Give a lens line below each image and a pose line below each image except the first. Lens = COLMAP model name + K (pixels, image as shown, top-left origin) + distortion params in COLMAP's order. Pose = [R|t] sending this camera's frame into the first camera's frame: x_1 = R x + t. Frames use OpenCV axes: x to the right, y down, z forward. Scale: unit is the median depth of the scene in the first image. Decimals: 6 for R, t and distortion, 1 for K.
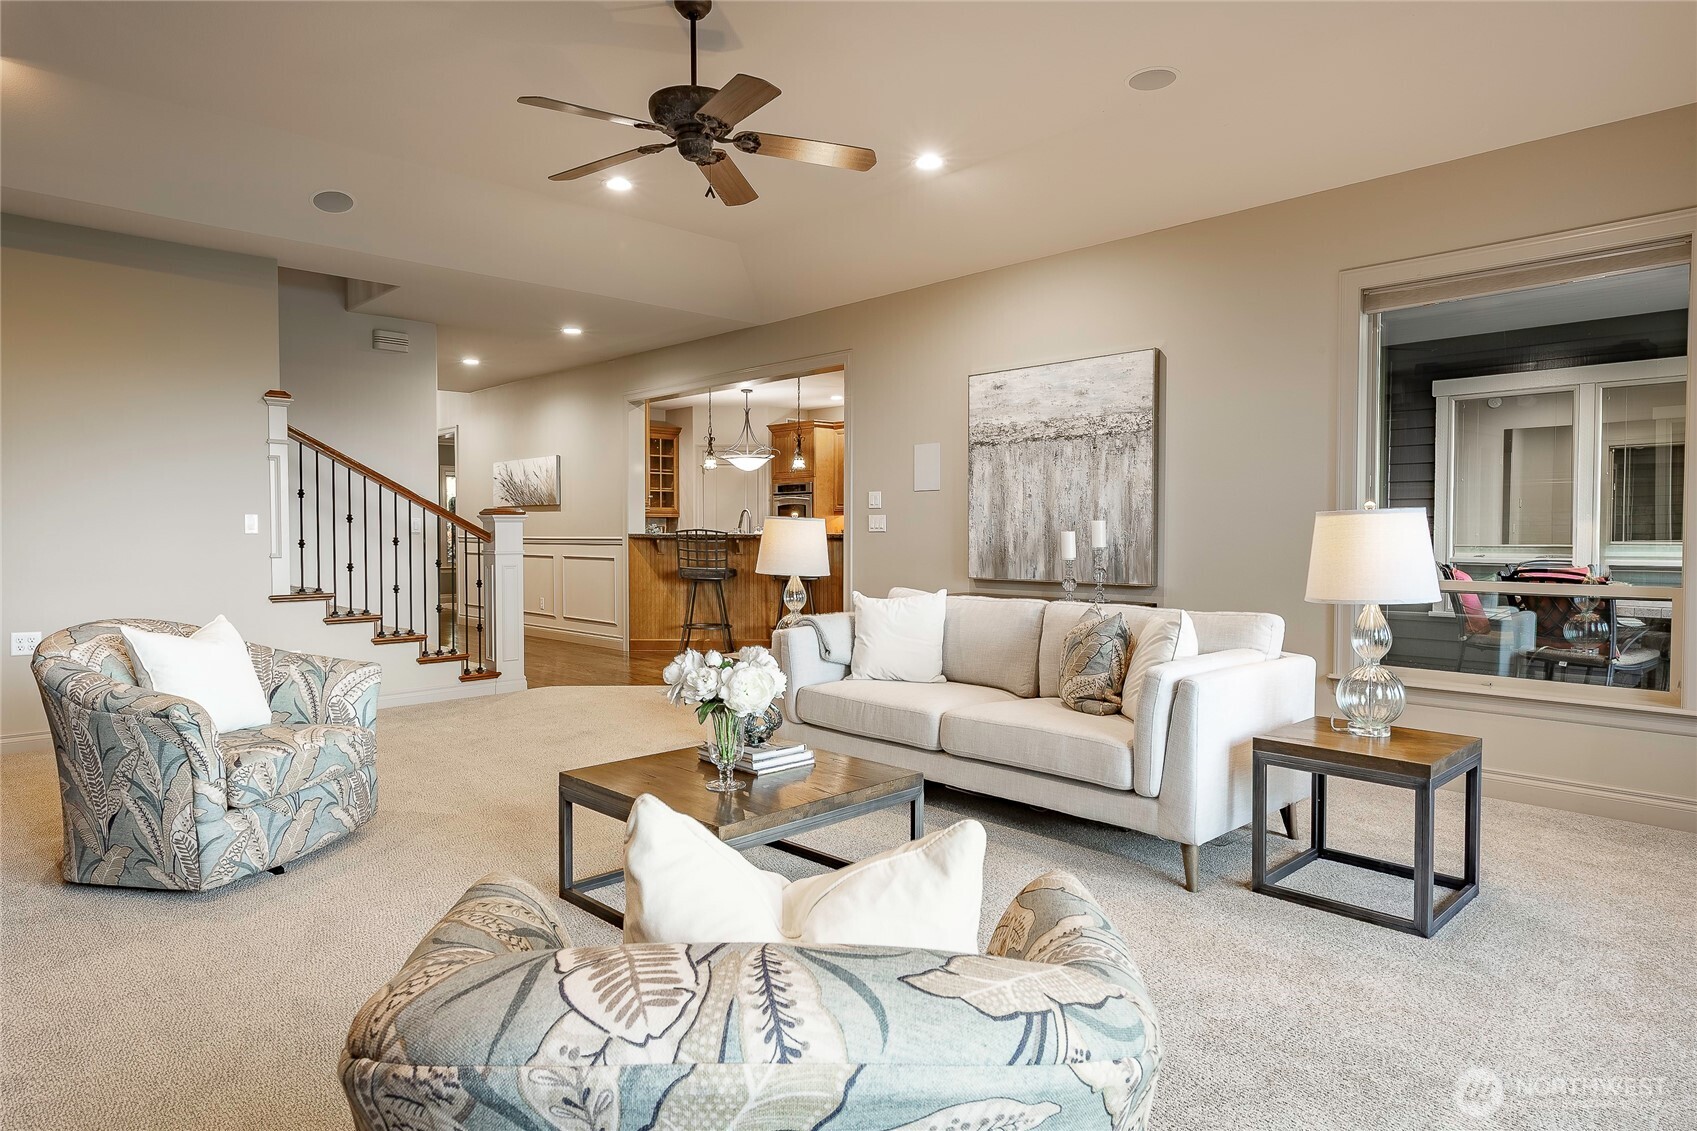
lens RADIAL K [[1003.9, 0, 850.9], [0, 1003.9, 561.9], [0, 0, 1]] dist [-0.000107, -0.000062]
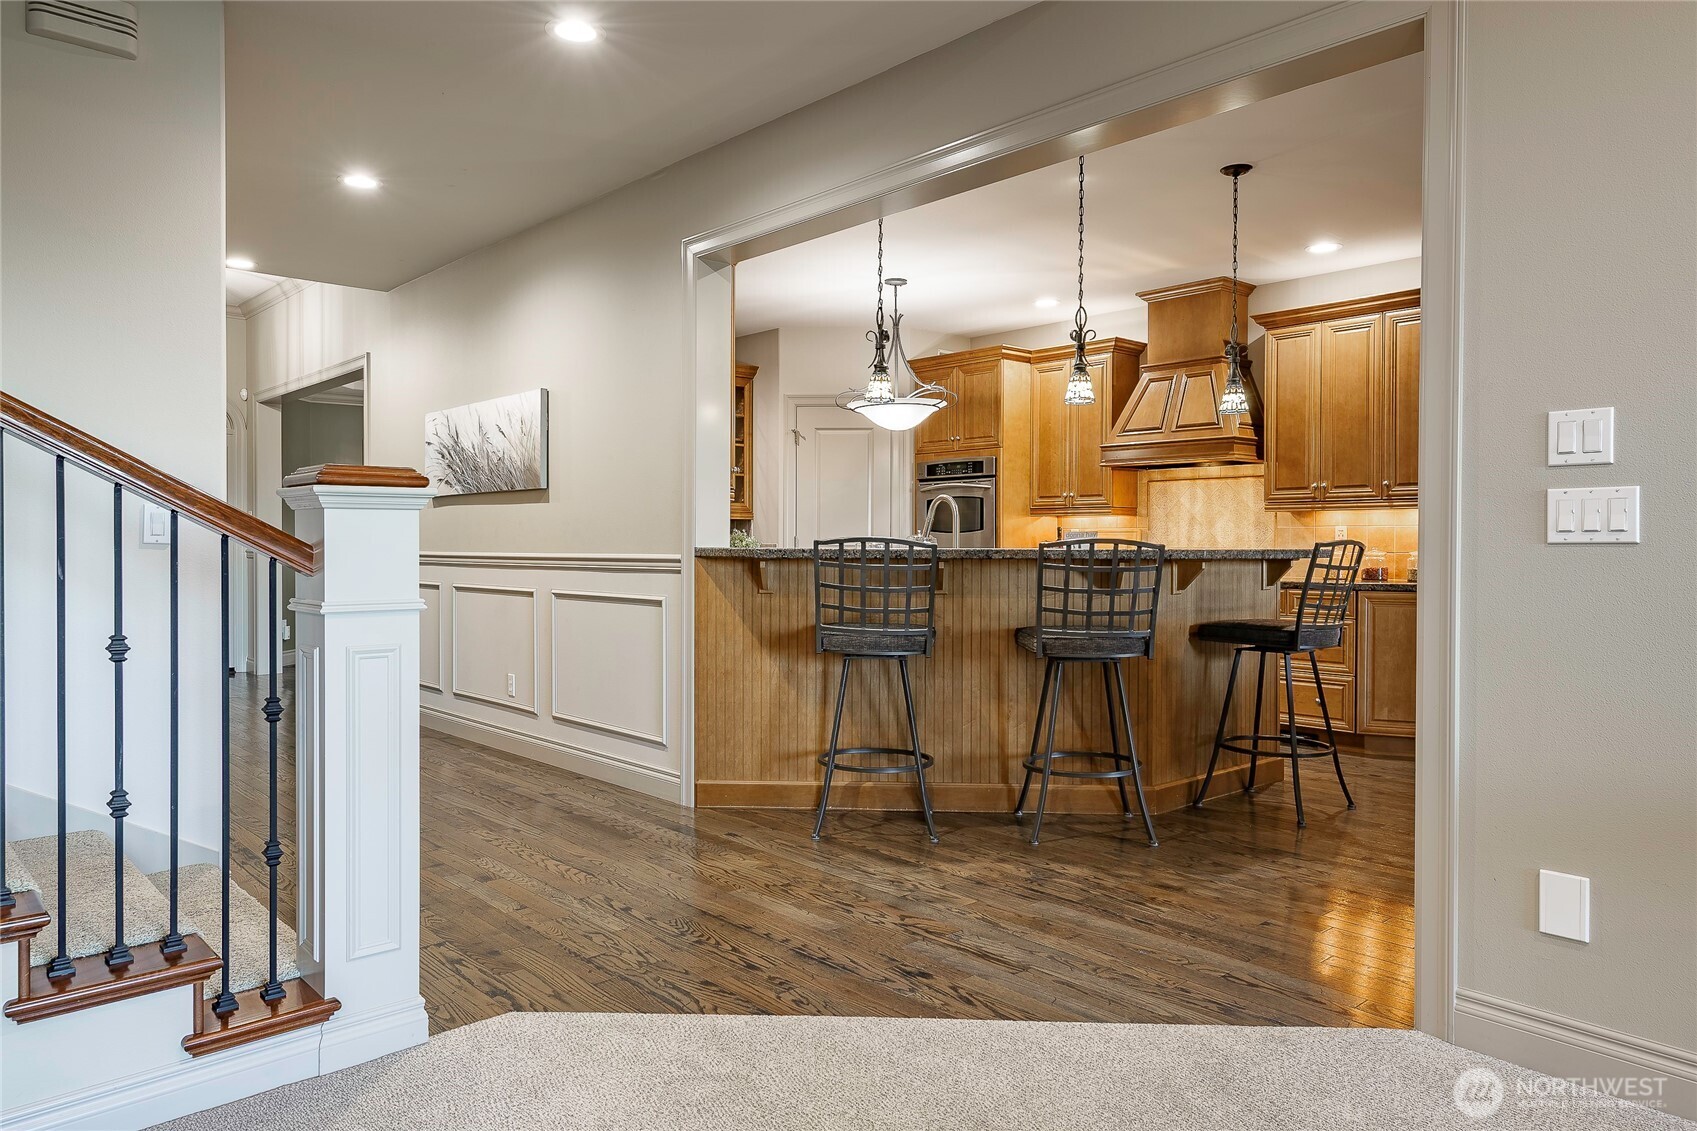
lens RADIAL K [[1135.9, 0, 847.0], [0, 1135.9, 560.4], [0, 0, 1]] dist [0.005617, 0.000768]
pose [[0.999474, 0.002596, -0.032333, -0.134922], [-0.003145, 0.999852, -0.016938, -0.013927], [0.032284, 0.017031, 0.999334, 0.484387]]
